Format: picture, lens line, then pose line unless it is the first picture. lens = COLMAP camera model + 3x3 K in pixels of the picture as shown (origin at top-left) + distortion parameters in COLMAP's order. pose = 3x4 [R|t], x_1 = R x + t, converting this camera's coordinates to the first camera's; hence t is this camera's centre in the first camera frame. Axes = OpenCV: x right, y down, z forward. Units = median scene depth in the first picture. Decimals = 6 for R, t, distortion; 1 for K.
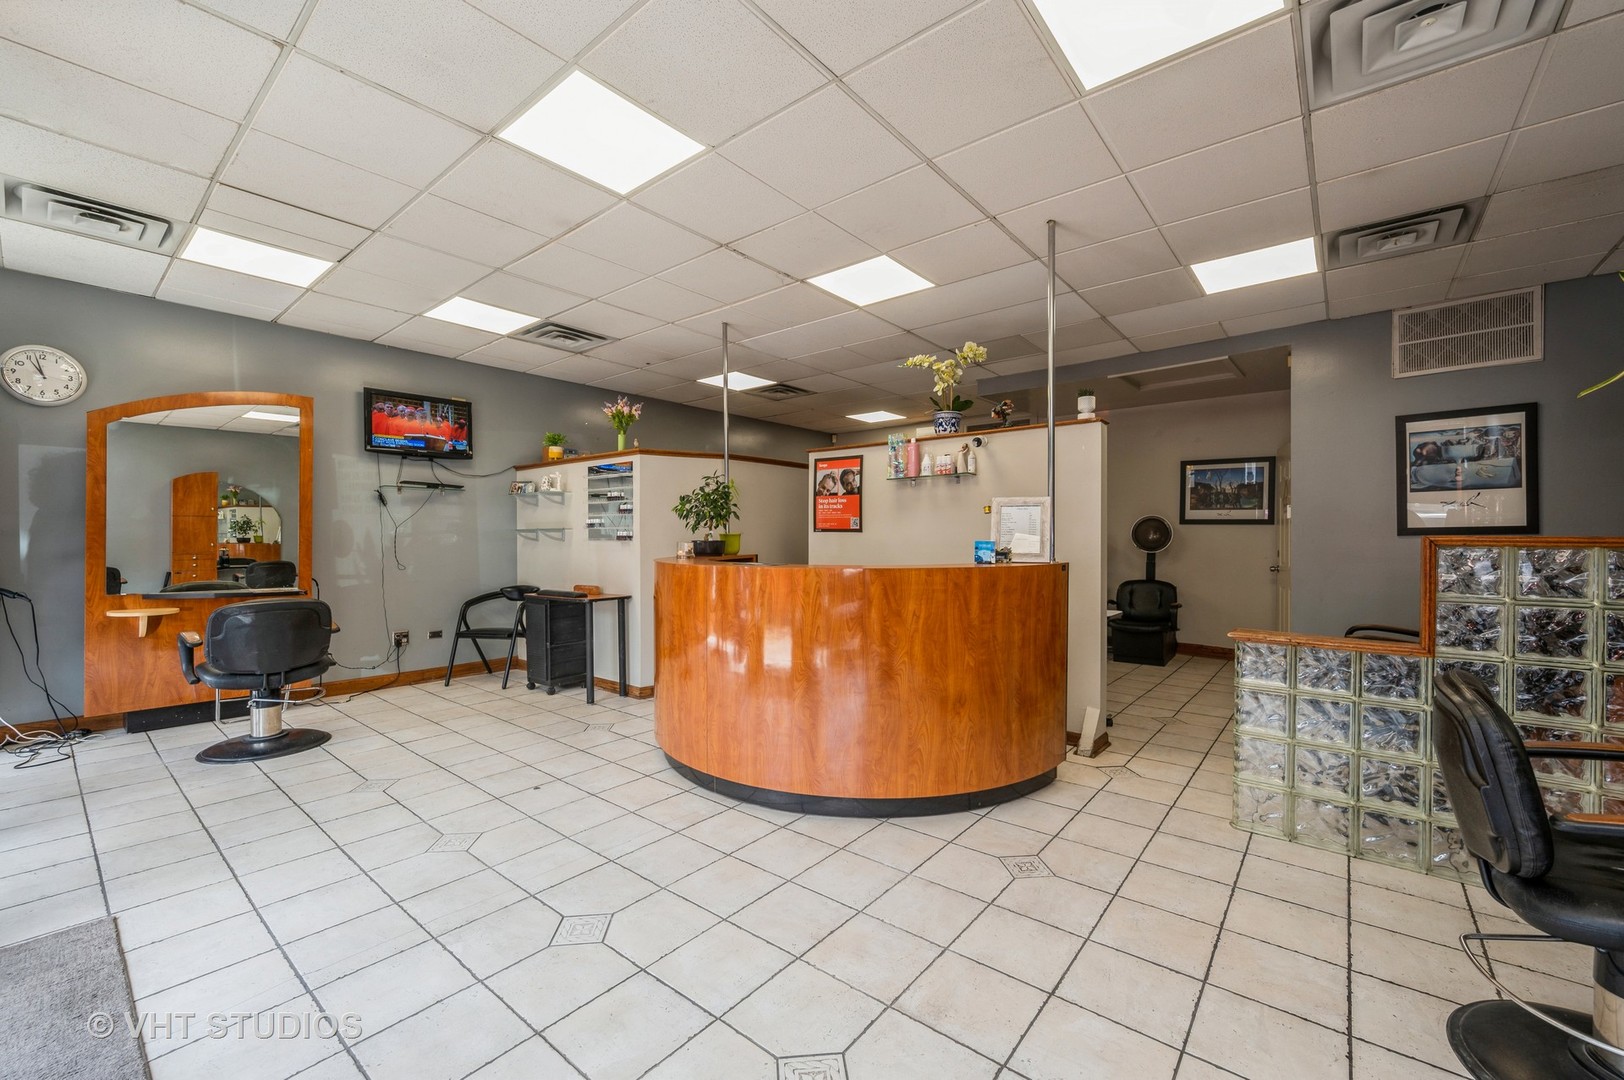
lens RADIAL K [[662.8, 0, 816.9], [0, 662.8, 539.4], [0, 0, 1]] dist [0.002899, 0.000316]
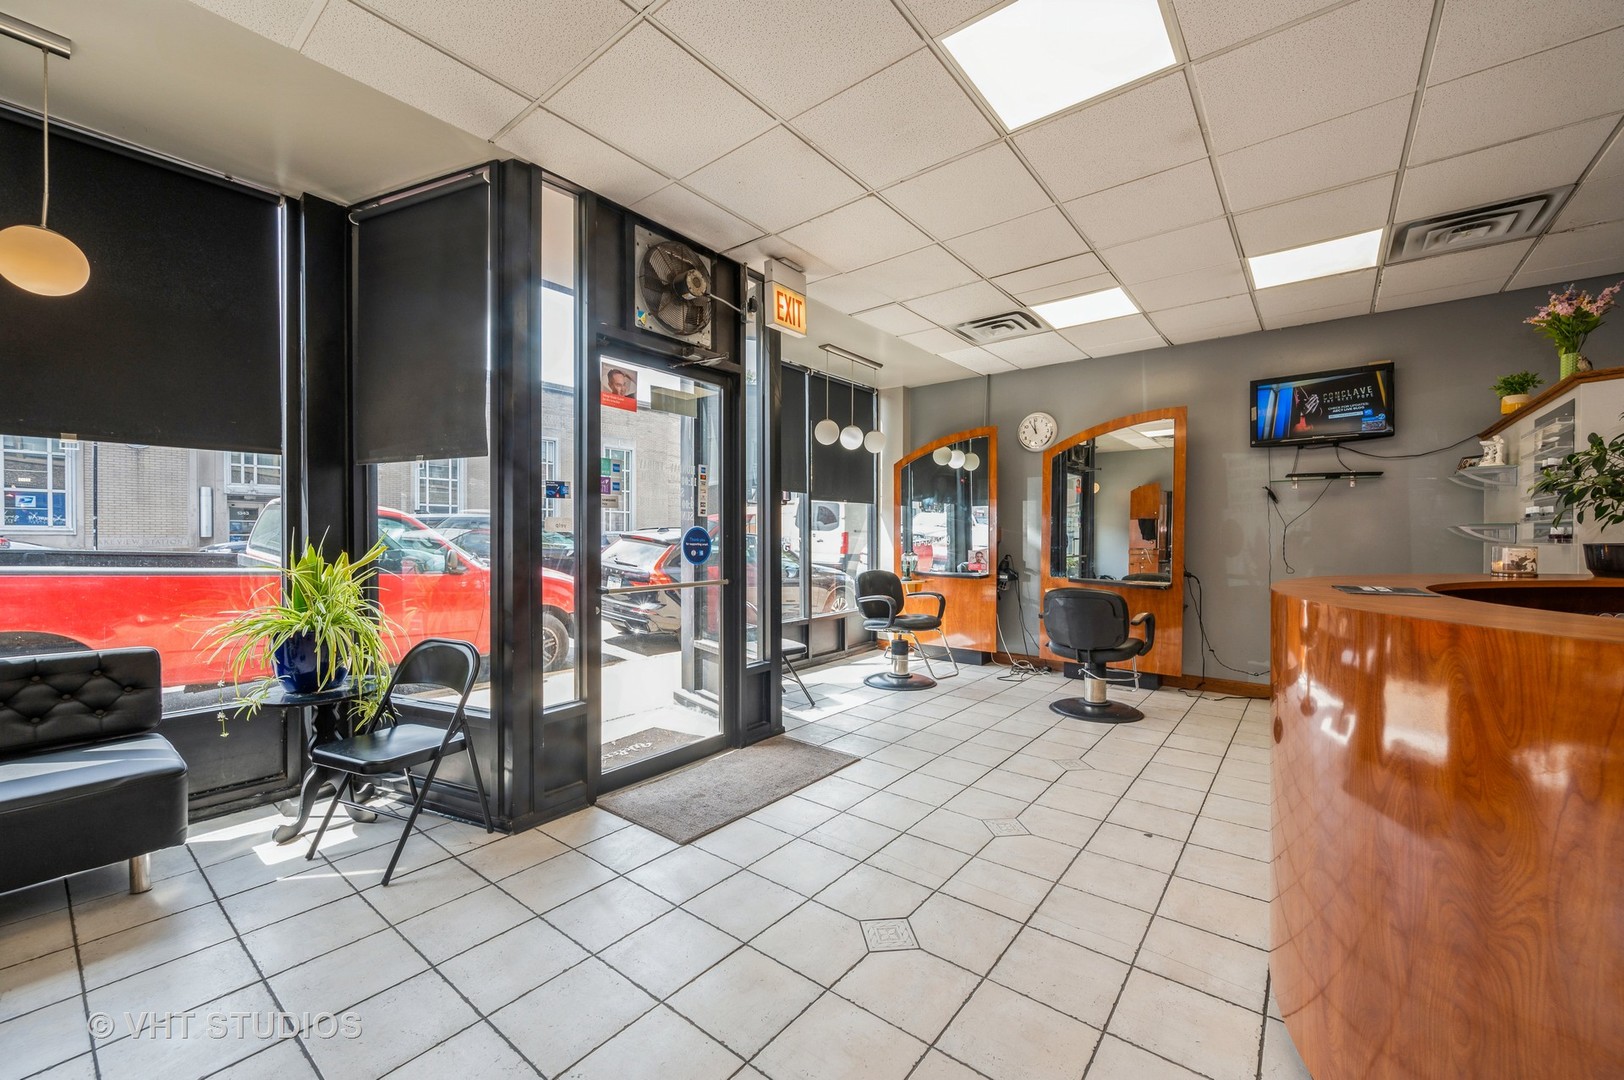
lens RADIAL K [[644.0, 0, 817.6], [0, 644.0, 540.8], [0, 0, 1]] dist [-0.005860, -0.000301]
pose [[0.007113, 0.006717, -0.999952, 0.326652], [-0.003182, 0.999973, 0.006695, -0.001799], [0.999970, 0.003134, 0.007134, 0.486020]]
